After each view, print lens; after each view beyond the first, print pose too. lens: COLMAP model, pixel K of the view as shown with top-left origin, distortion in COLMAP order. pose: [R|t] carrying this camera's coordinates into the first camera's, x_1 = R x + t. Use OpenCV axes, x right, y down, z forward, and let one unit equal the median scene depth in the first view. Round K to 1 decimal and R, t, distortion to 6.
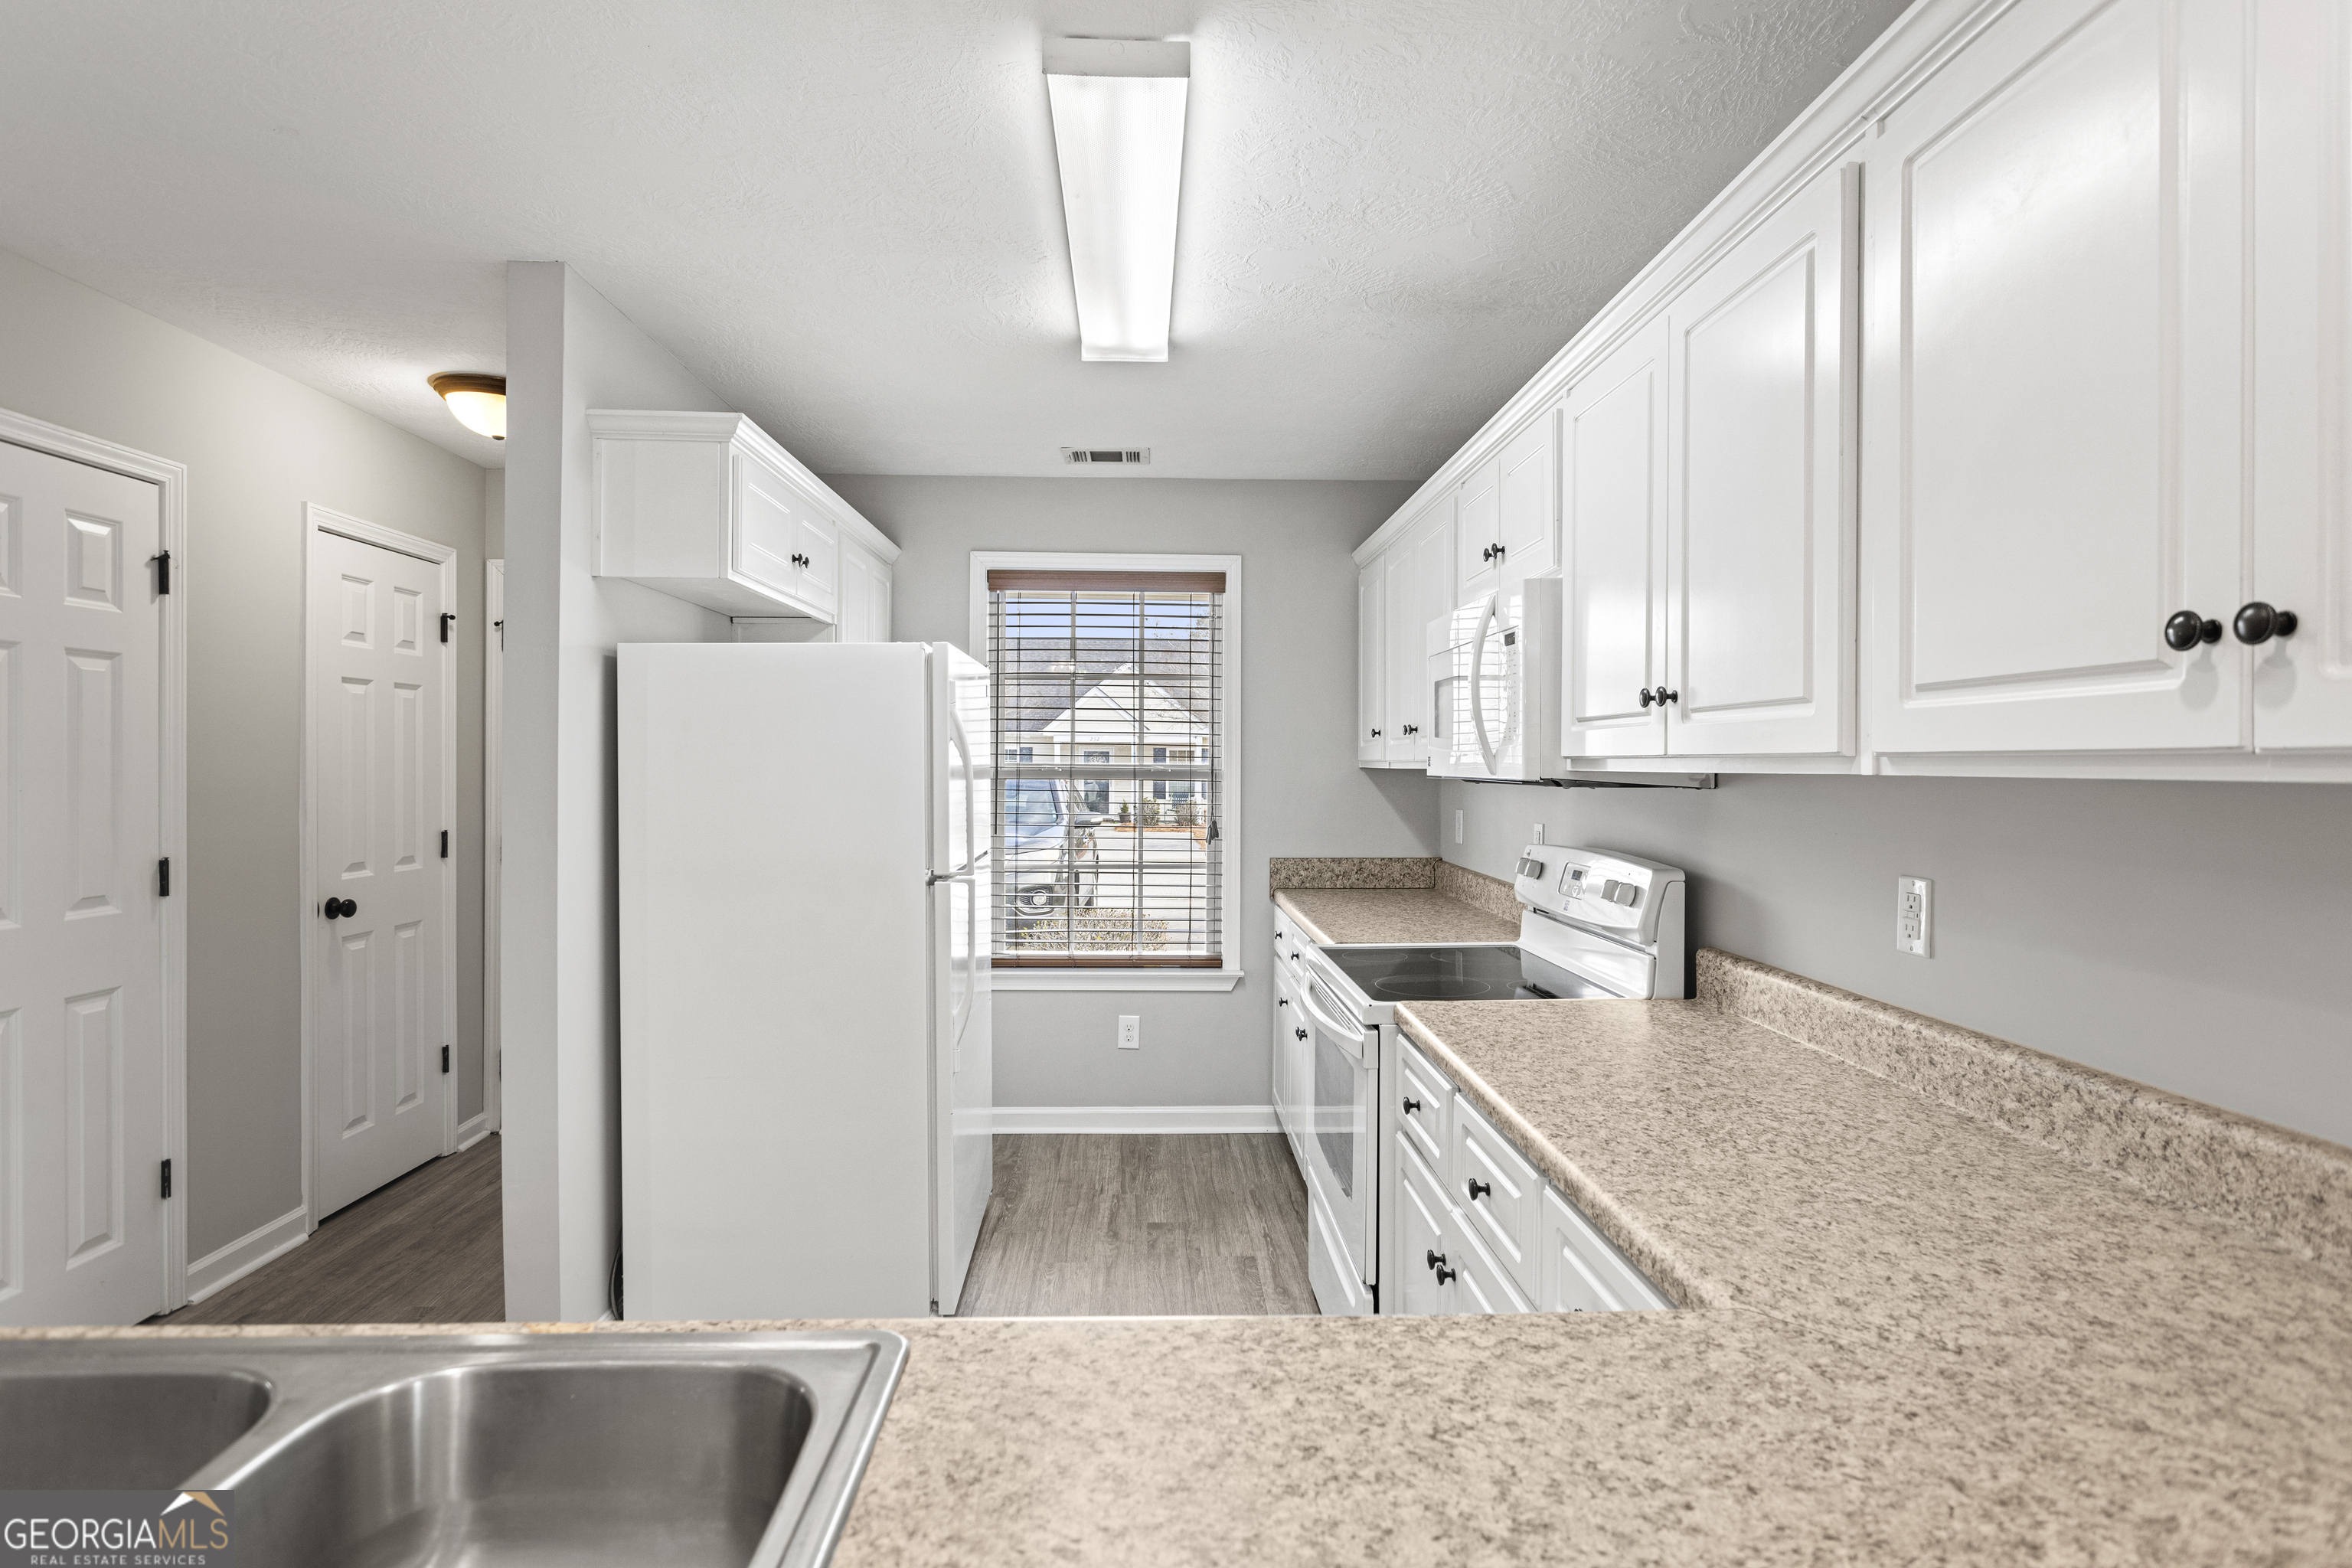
lens RADIAL K [[1180.0, 0, 1191.2], [0, 1180.0, 768.9], [0, 0, 1]] dist [-0.012762, 0.005201]
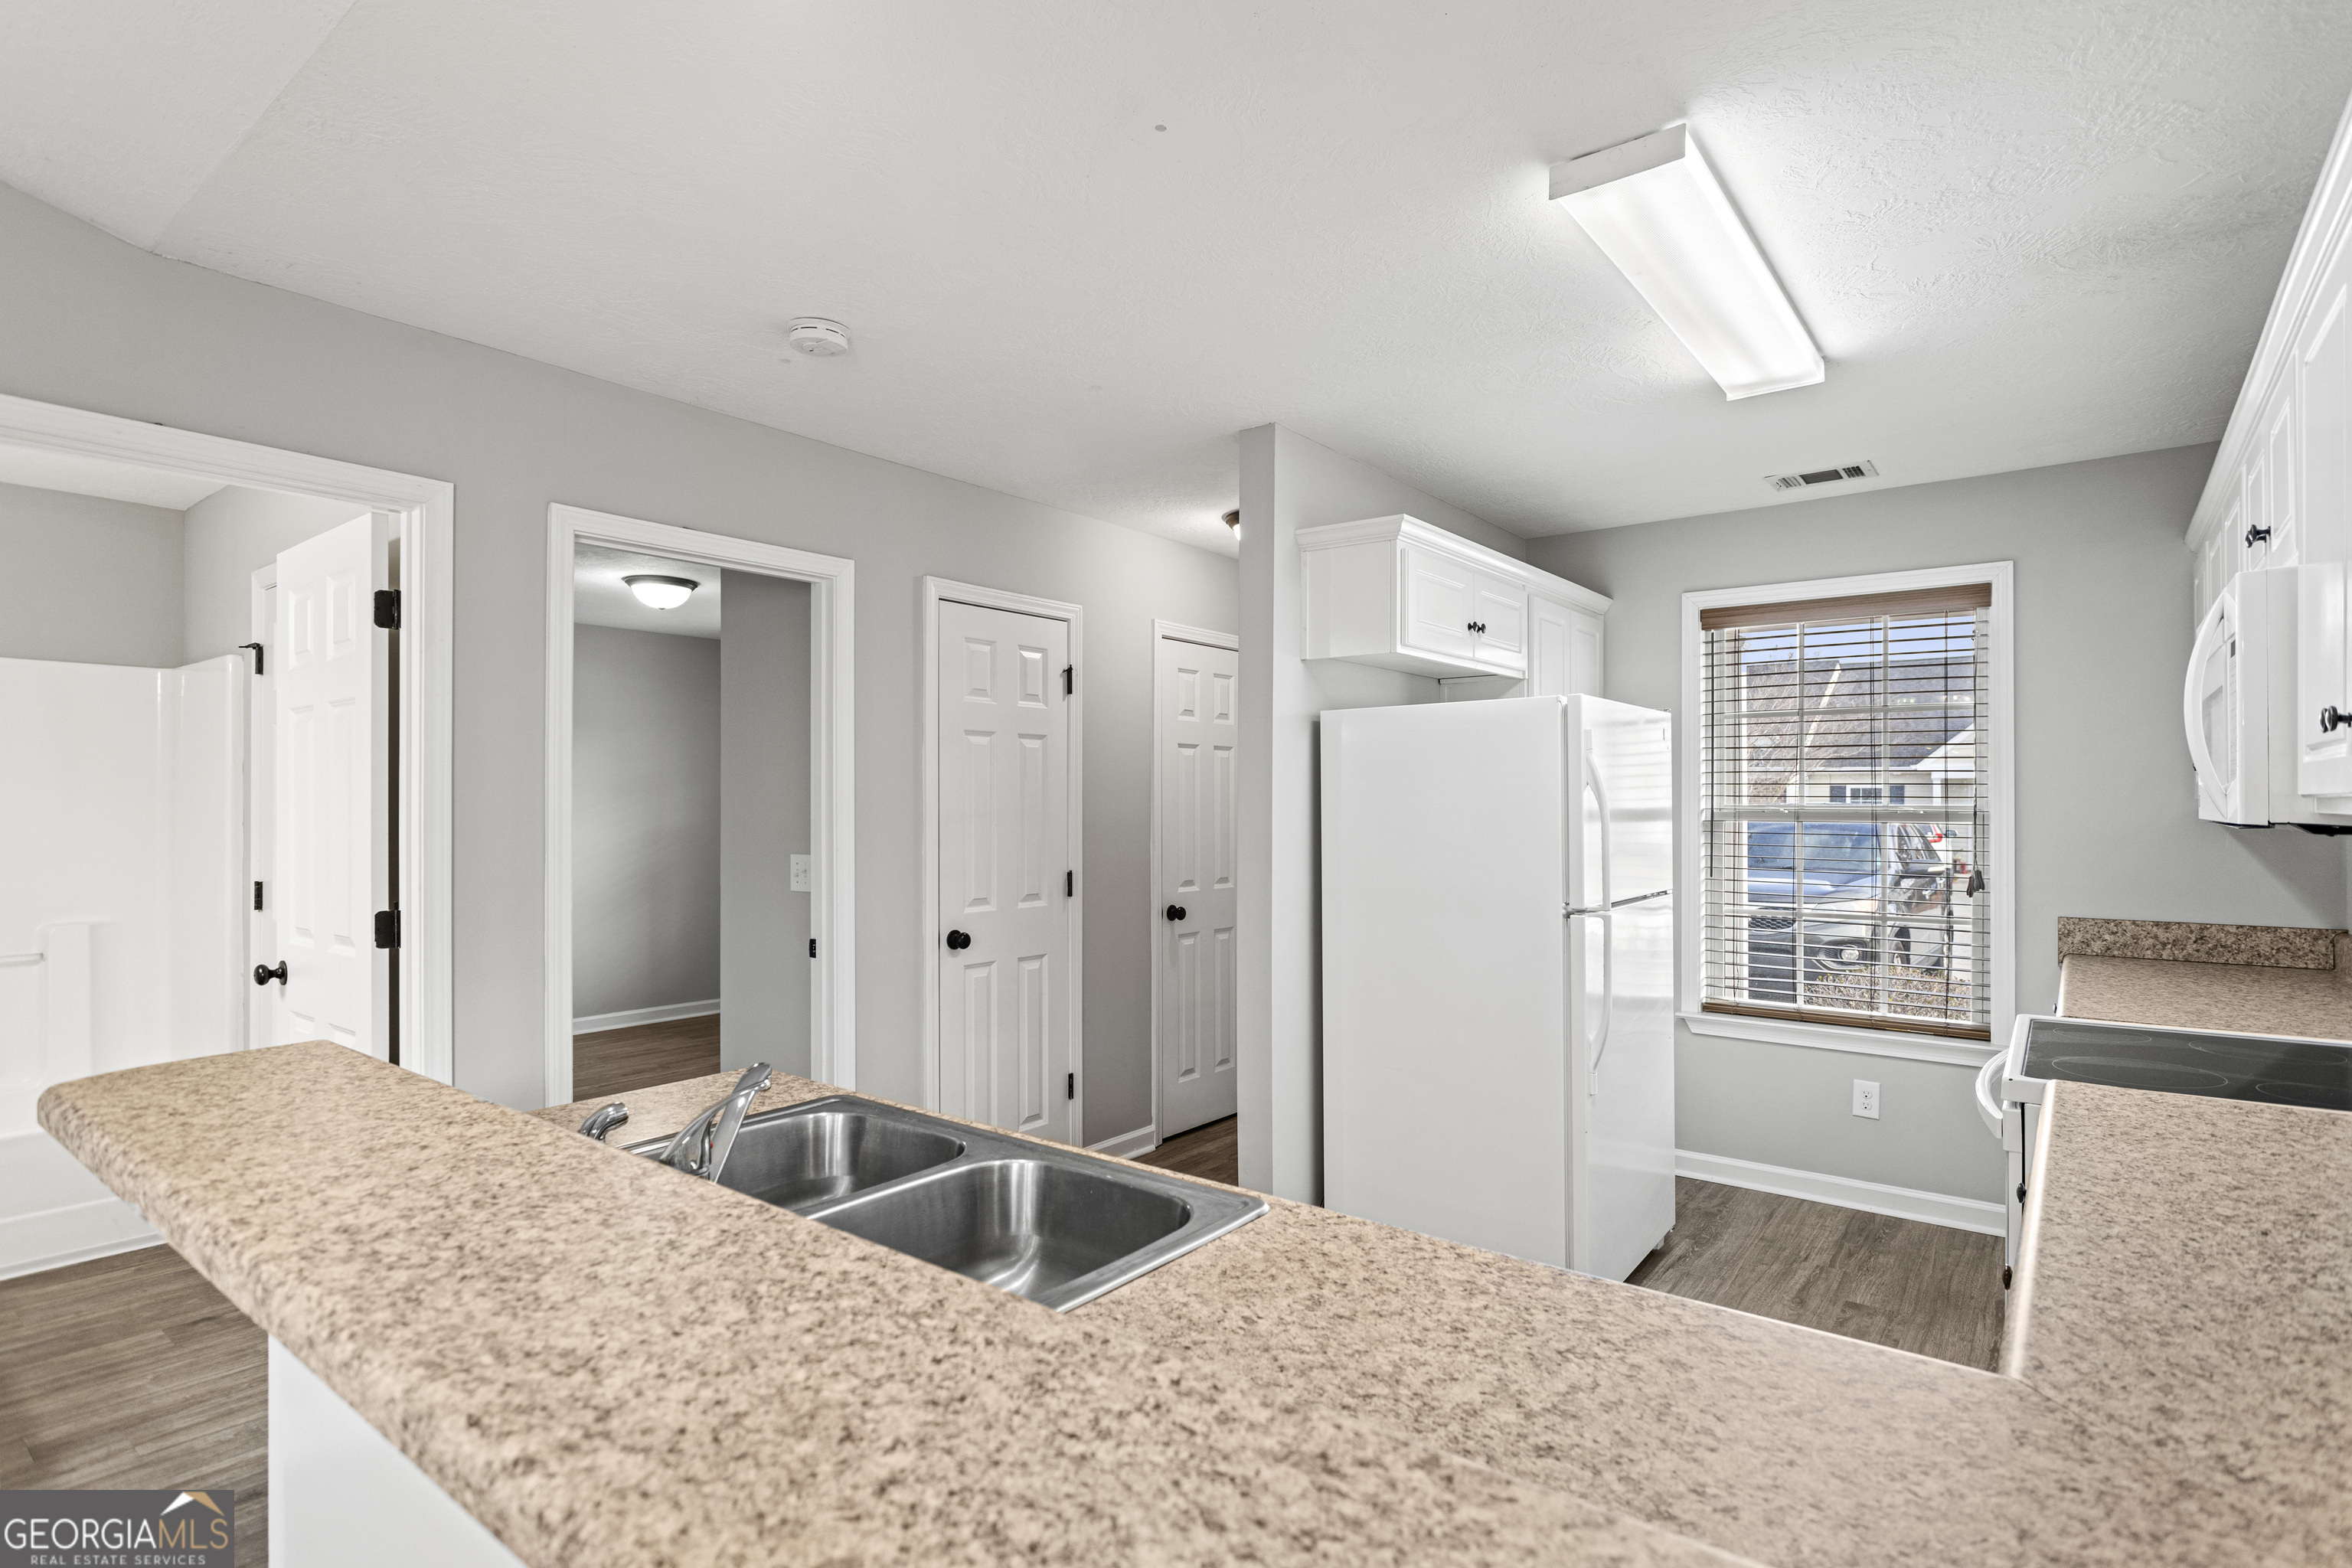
lens RADIAL K [[1180.0, 0, 1176.3], [0, 1180.0, 803.2], [0, 0, 1]] dist [-0.012762, 0.005201]
pose [[0.763439, -0.004357, -0.645866, 0.204061], [0.000658, 0.999982, -0.005968, -0.001035], [0.645880, 0.004131, 0.763428, -0.061233]]
